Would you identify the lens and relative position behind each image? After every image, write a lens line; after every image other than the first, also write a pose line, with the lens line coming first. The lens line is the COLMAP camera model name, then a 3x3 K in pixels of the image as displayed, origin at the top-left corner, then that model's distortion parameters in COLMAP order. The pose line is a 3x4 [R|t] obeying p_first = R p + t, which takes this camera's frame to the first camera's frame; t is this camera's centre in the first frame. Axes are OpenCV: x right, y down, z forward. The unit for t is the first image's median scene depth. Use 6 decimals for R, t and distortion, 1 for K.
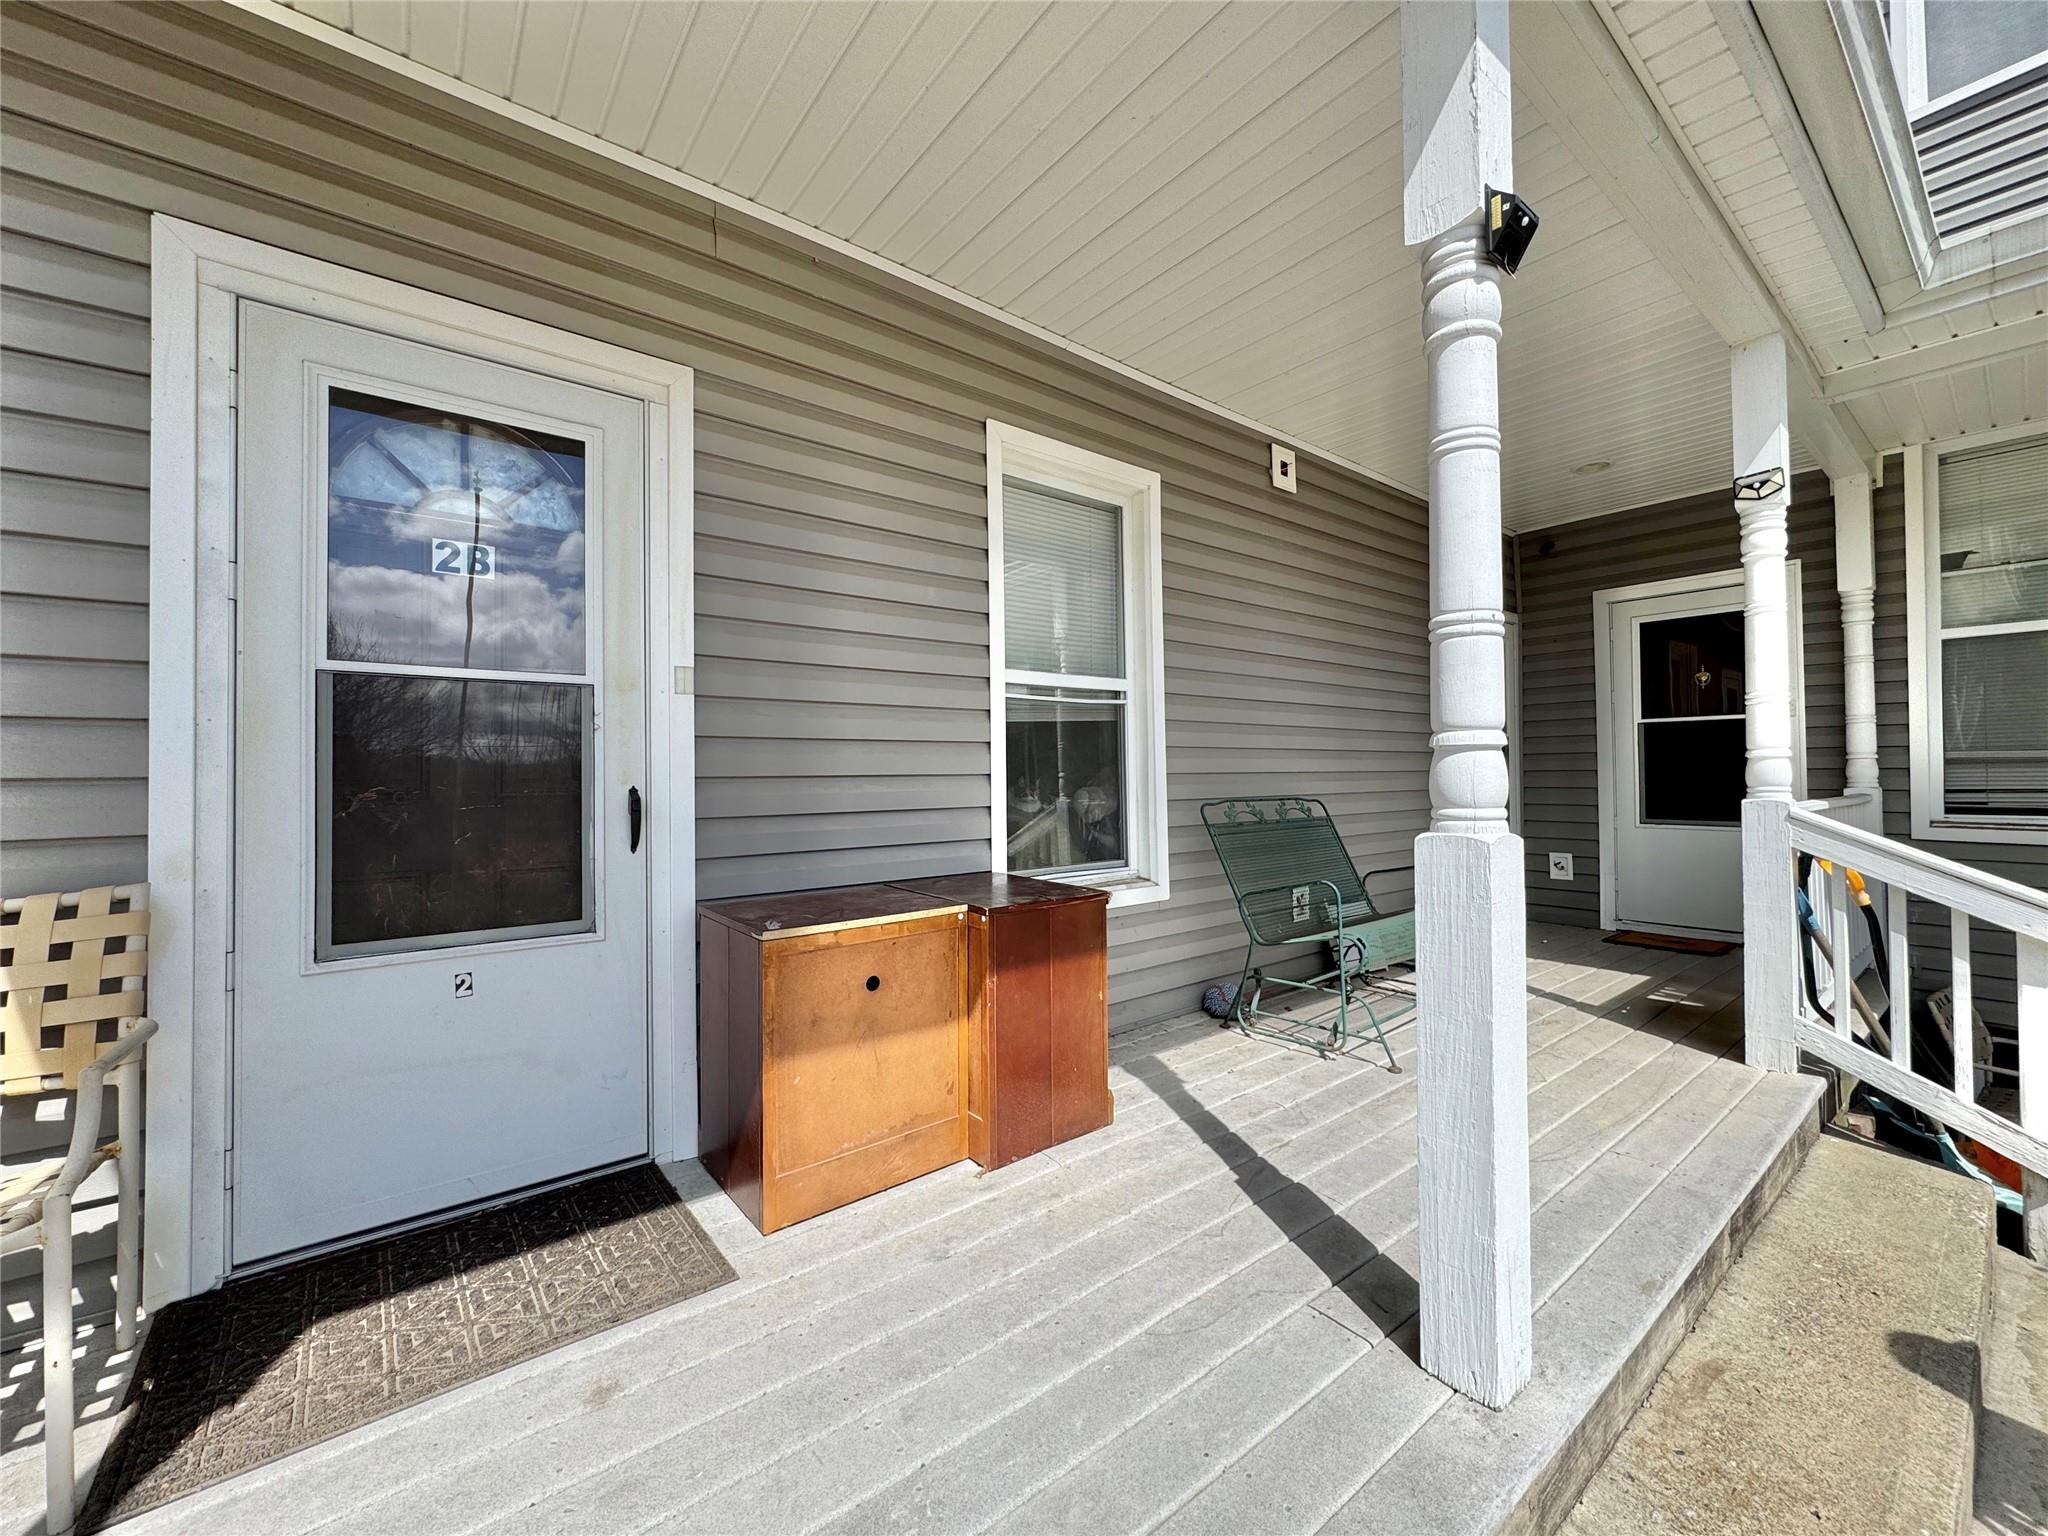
lens RADIAL K [[815.8, 0, 1024.0], [0, 815.8, 768.0], [0, 0, 1]] dist [-0.002018, -0.000055]
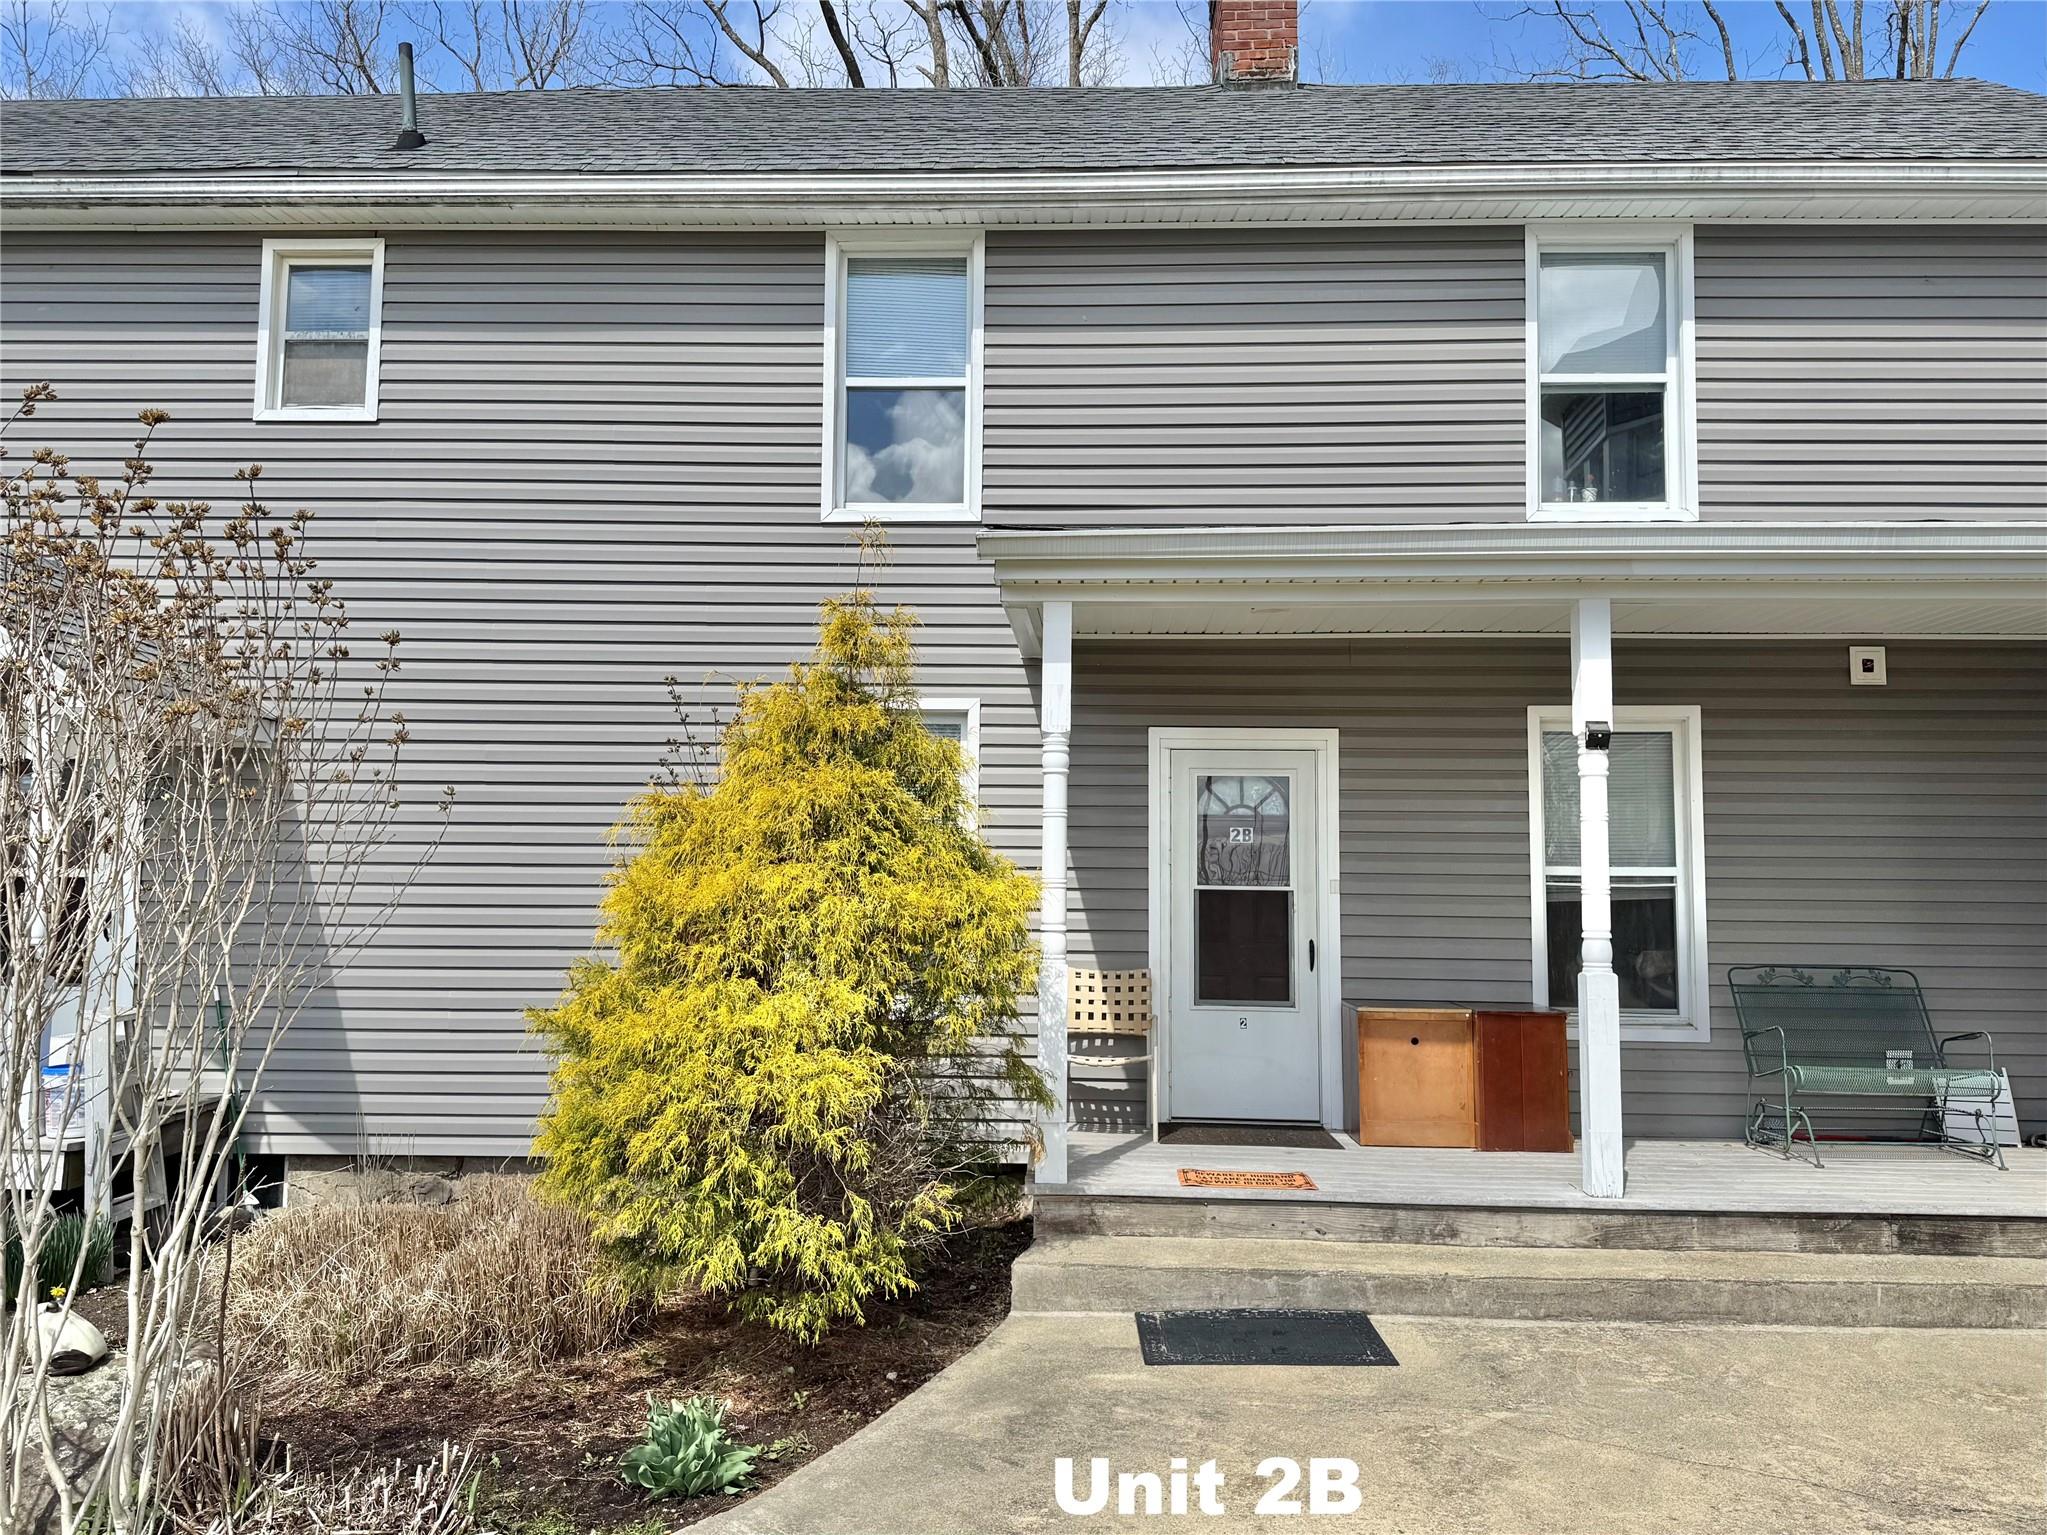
lens RADIAL K [[1451.3, 0, 1026.1], [0, 1451.3, 798.7], [0, 0, 1]] dist [0.012414, 0.003063]
pose [[0.764697, -0.025553, -0.643884, 1.335815], [-0.016741, 0.998088, -0.059492, -0.100187], [0.644173, 0.056273, 0.762807, -2.276321]]
